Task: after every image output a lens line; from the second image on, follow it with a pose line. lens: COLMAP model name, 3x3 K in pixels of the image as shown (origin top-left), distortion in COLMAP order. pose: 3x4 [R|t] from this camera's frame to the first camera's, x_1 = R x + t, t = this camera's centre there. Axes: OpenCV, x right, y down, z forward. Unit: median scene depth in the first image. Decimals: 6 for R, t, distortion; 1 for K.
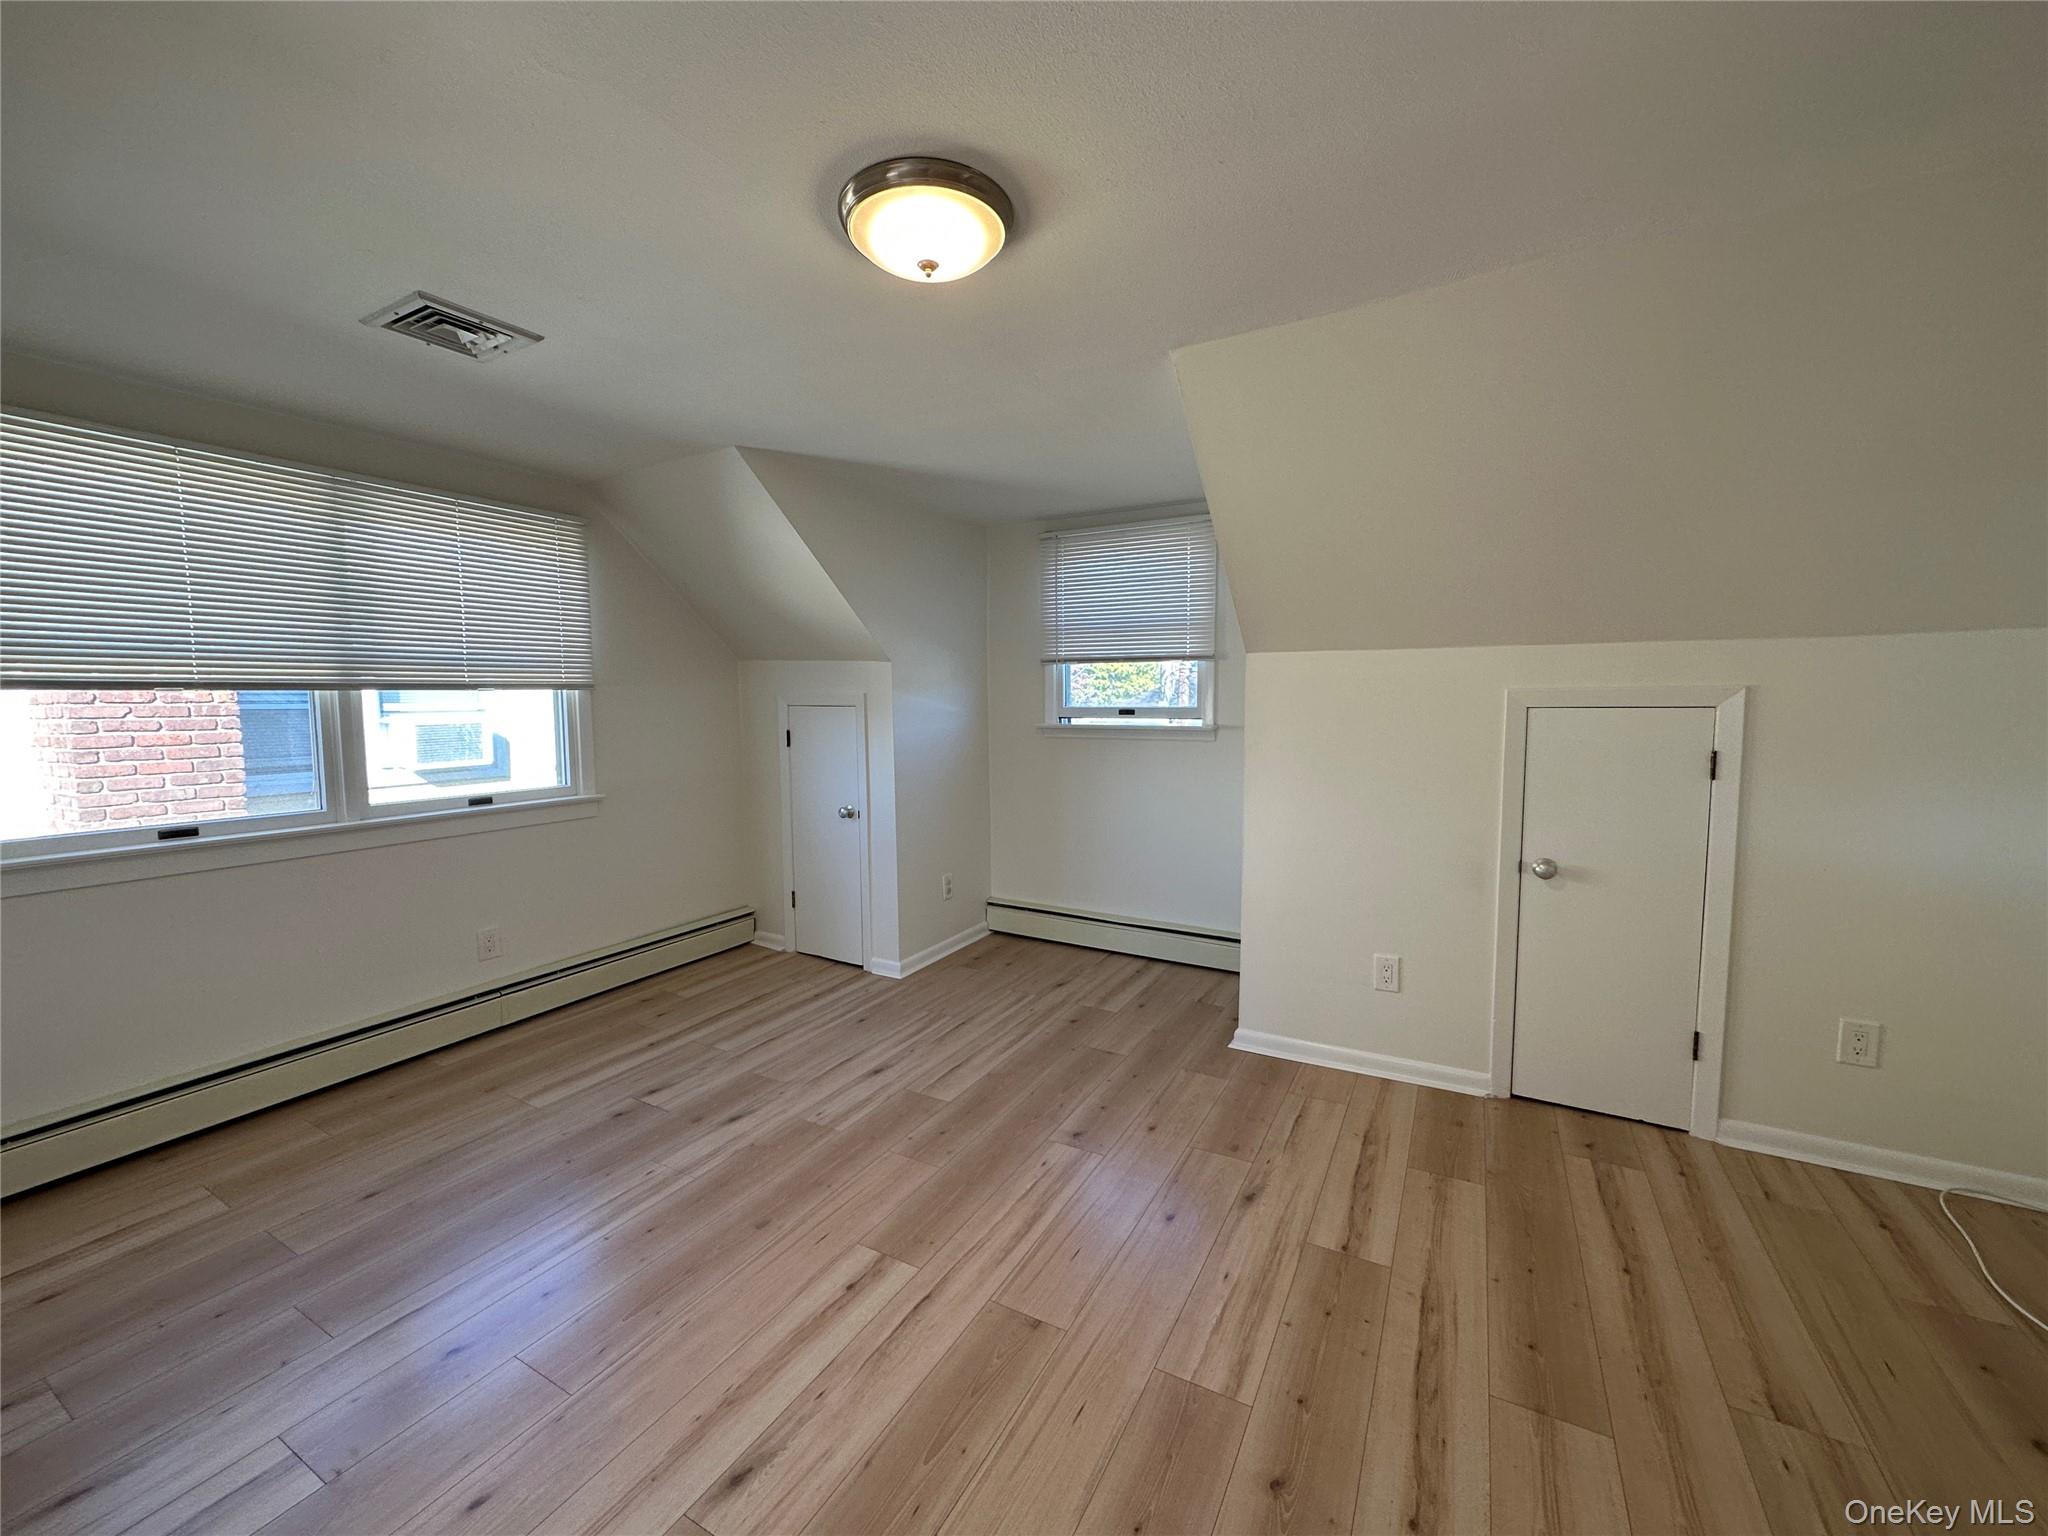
lens RADIAL K [[813.5, 0, 1024.9], [0, 813.5, 763.7], [0, 0, 1]] dist [-0.000791, 0.000391]
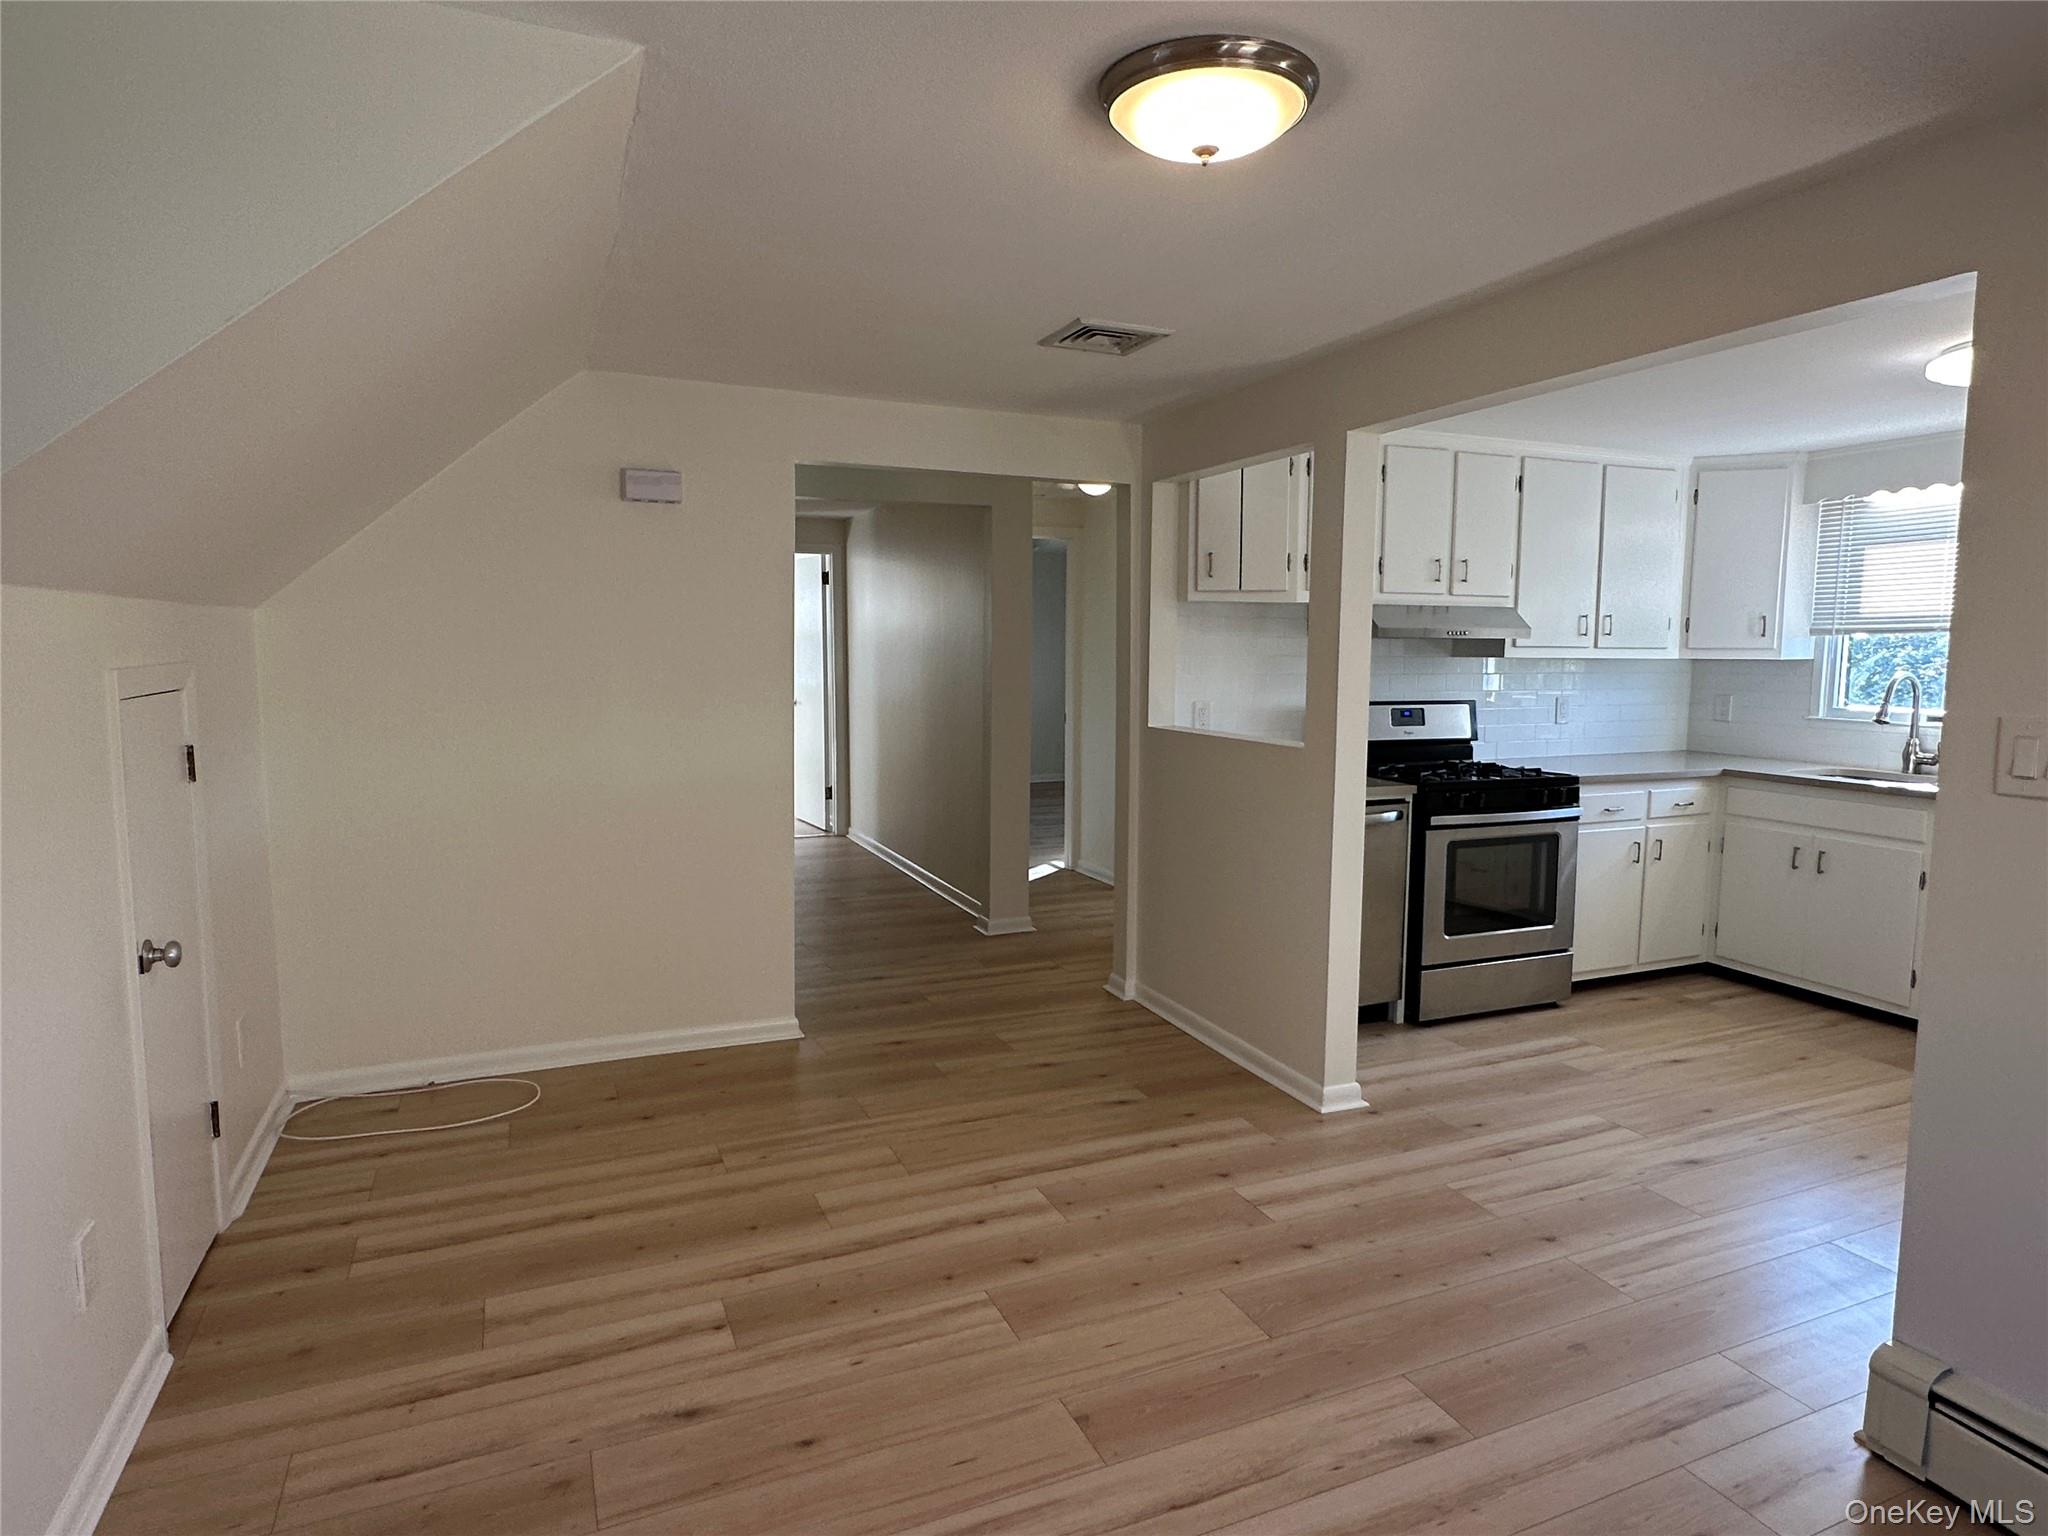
lens RADIAL K [[1167.7, 0, 1024.0], [0, 1167.7, 768.0], [0, 0, 1]] dist [-0.000721, 0.000351]
pose [[-0.795054, -0.064645, 0.603084, -0.444517], [0.048683, 0.984295, 0.169687, -0.137915], [-0.604582, 0.164270, -0.779420, 1.319693]]
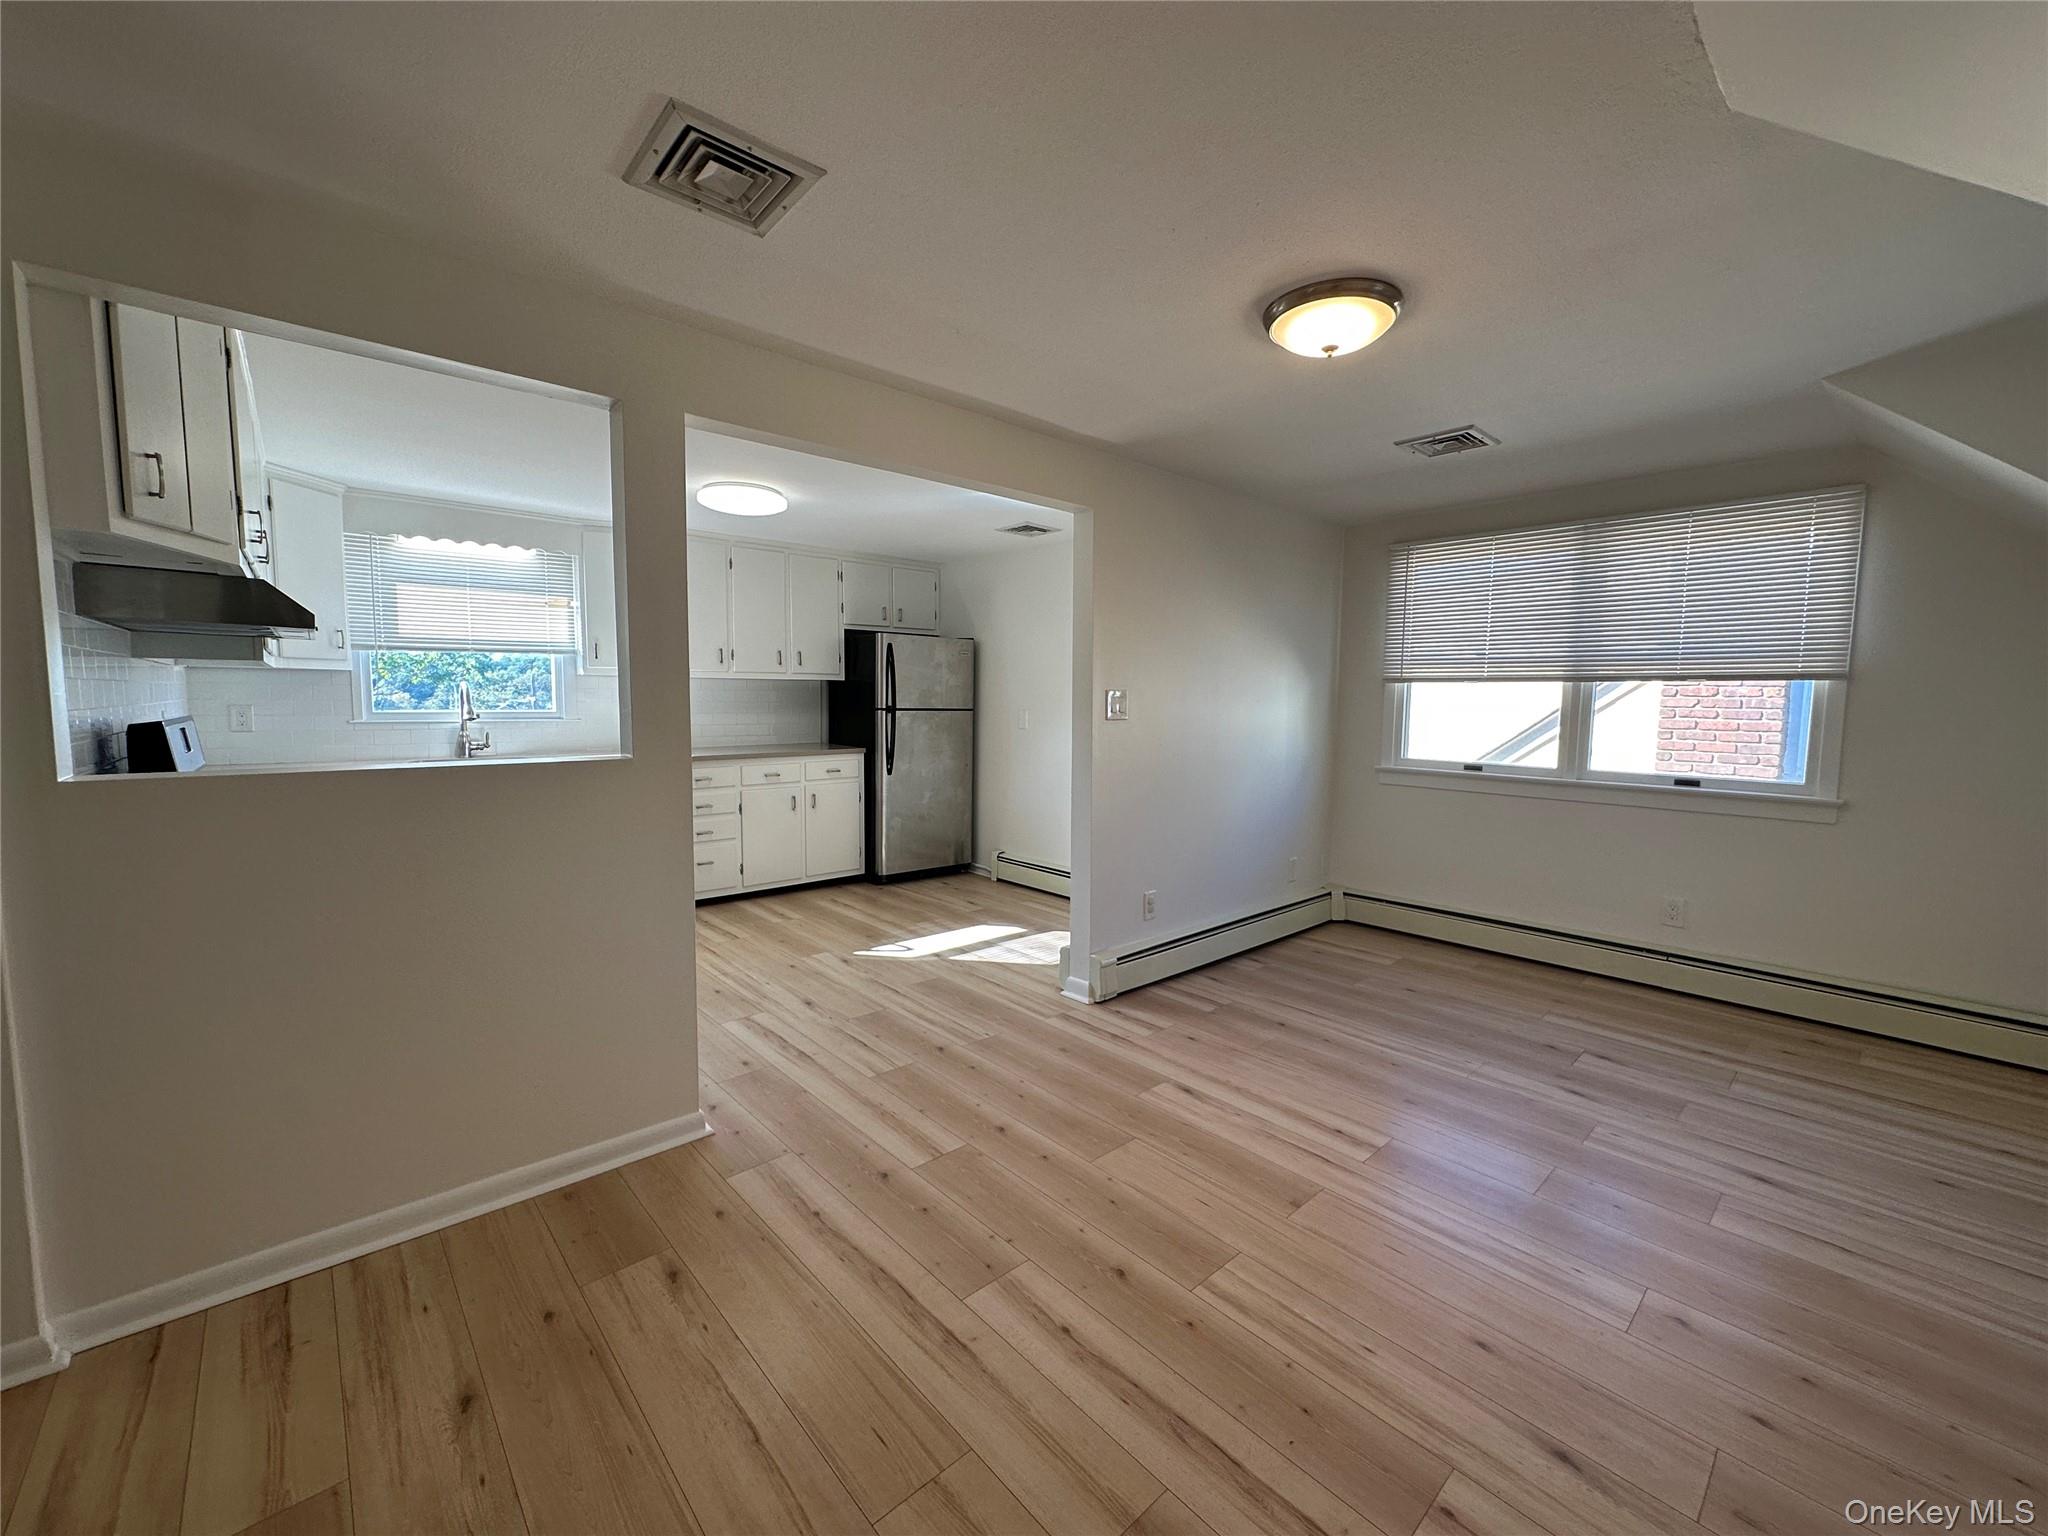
lens RADIAL K [[813.5, 0, 1024.9], [0, 813.5, 763.7], [0, 0, 1]] dist [-0.000791, 0.000391]
pose [[-0.320315, 0.080131, -0.943916, 0.845174], [-0.089714, 0.989372, 0.114434, -0.031852], [0.943053, 0.121337, -0.309722, 0.642879]]
